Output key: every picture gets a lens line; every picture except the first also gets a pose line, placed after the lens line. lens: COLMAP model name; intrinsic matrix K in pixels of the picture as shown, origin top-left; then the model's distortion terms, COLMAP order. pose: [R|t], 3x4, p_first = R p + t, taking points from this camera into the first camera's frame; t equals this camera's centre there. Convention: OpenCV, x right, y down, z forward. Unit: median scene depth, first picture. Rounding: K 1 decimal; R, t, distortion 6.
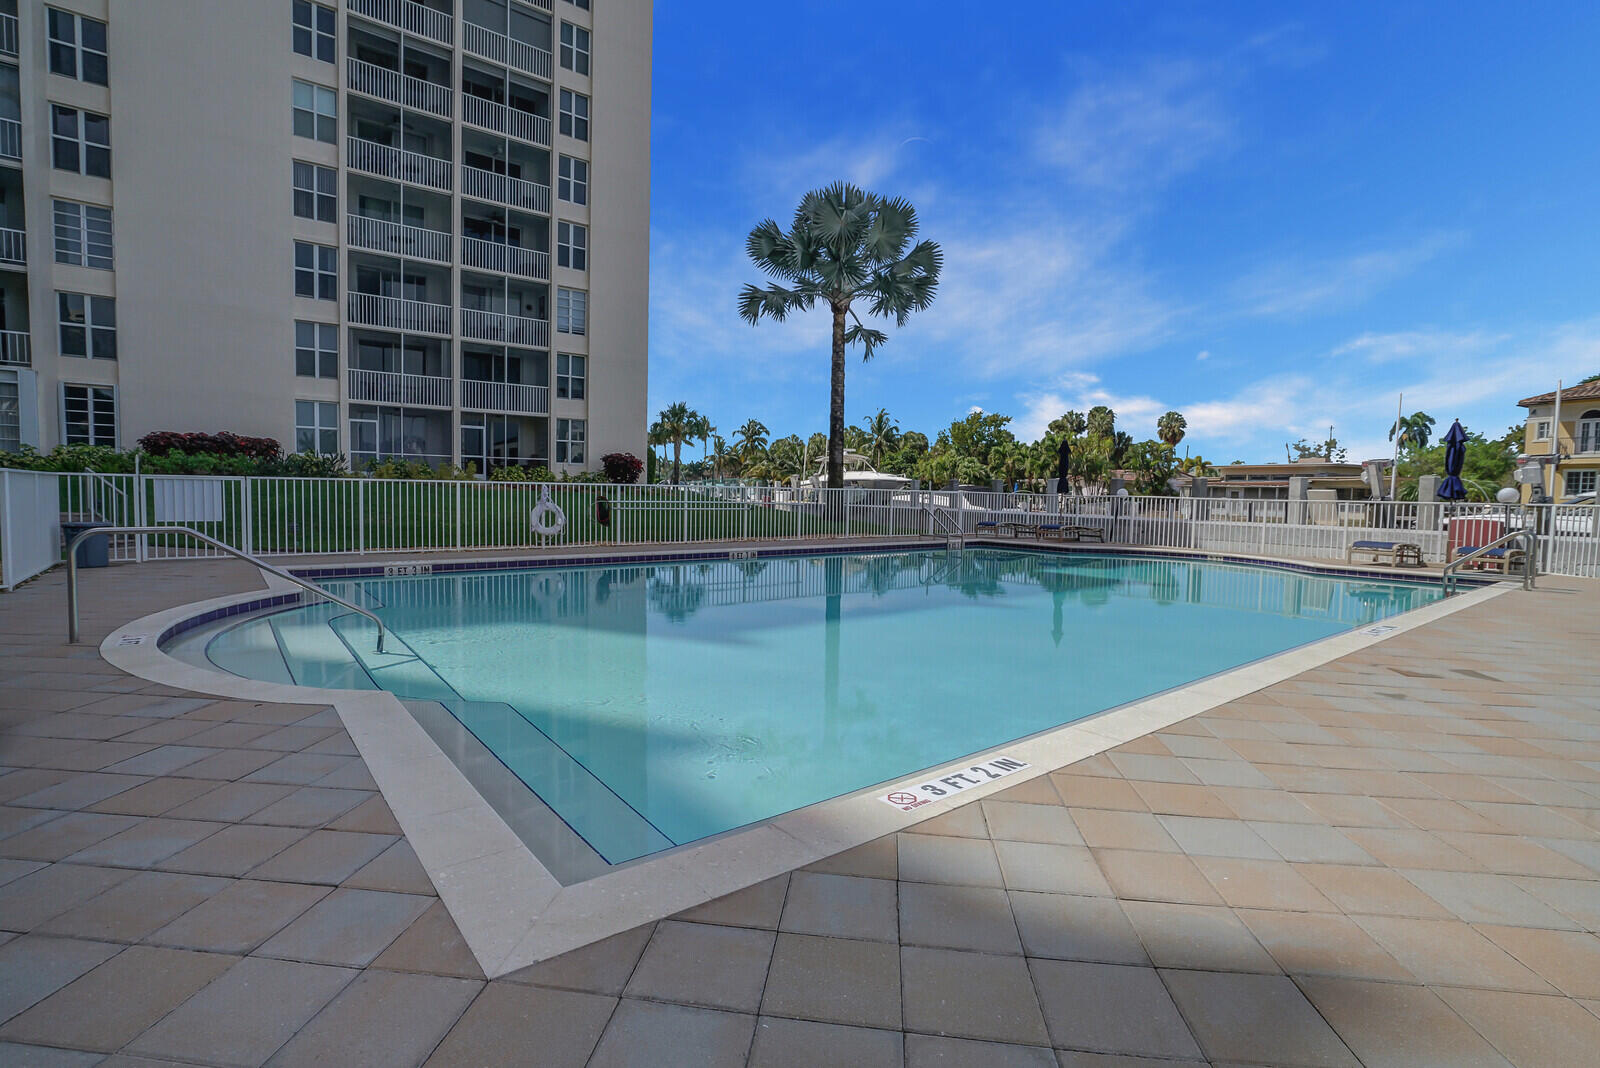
lens RADIAL K [[794.2, 0, 788.1], [0, 794.2, 535.8], [0, 0, 1]] dist [-0.064381, 0.027552]
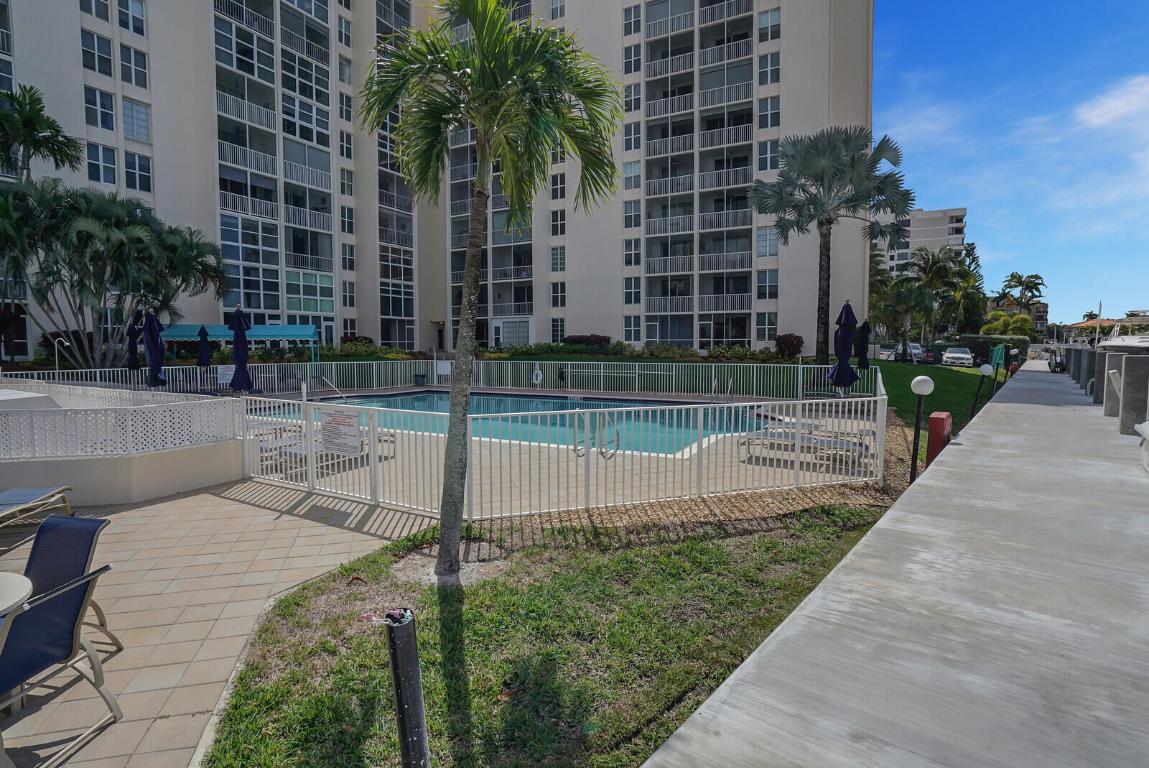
lens RADIAL K [[570.3, 0, 566.0], [0, 570.3, 385.3], [0, 0, 1]] dist [-0.064381, 0.027552]
pose [[0.364698, 0.047274, -0.929925, 0.653665], [-0.042285, 0.998521, 0.034178, -0.029275], [0.930165, 0.026857, 0.366158, 0.256574]]
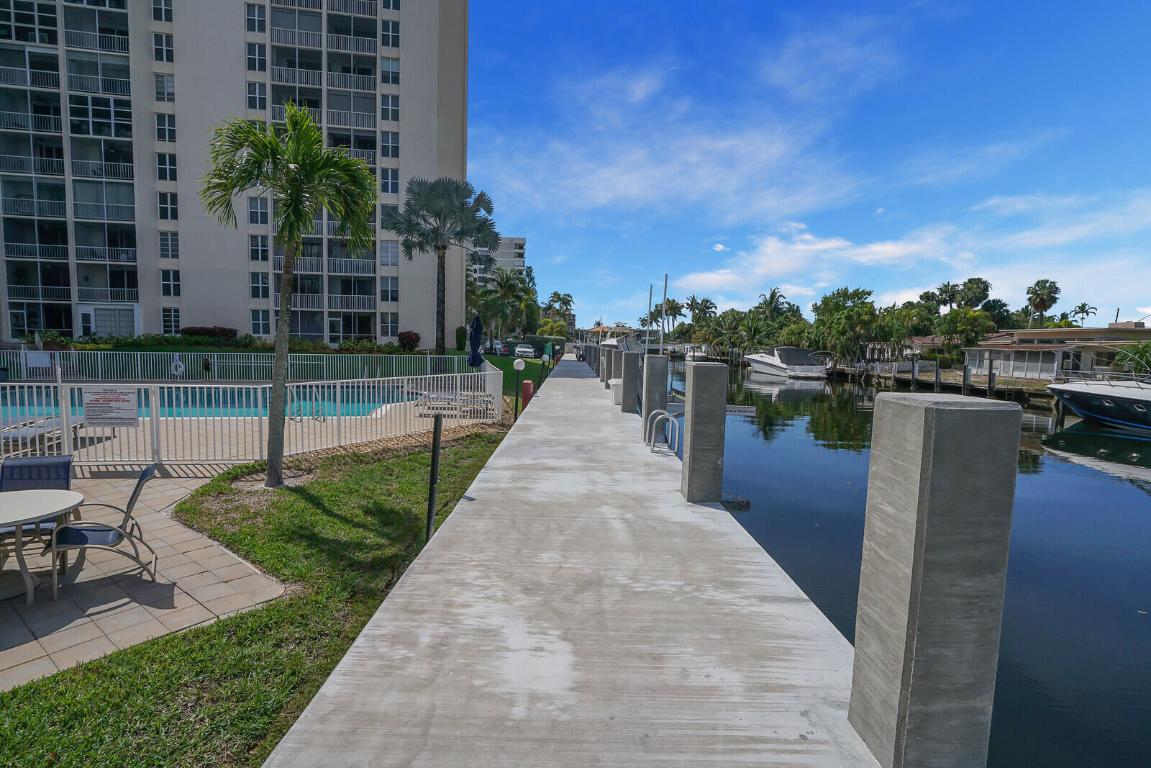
lens RADIAL K [[571.3, 0, 566.9], [0, 571.3, 385.3], [0, 0, 1]] dist [-0.064381, 0.027552]
pose [[0.879535, 0.033904, -0.474625, 0.765751], [-0.030069, 0.999425, 0.015671, -0.013440], [0.474884, 0.000488, 0.880049, 0.043193]]
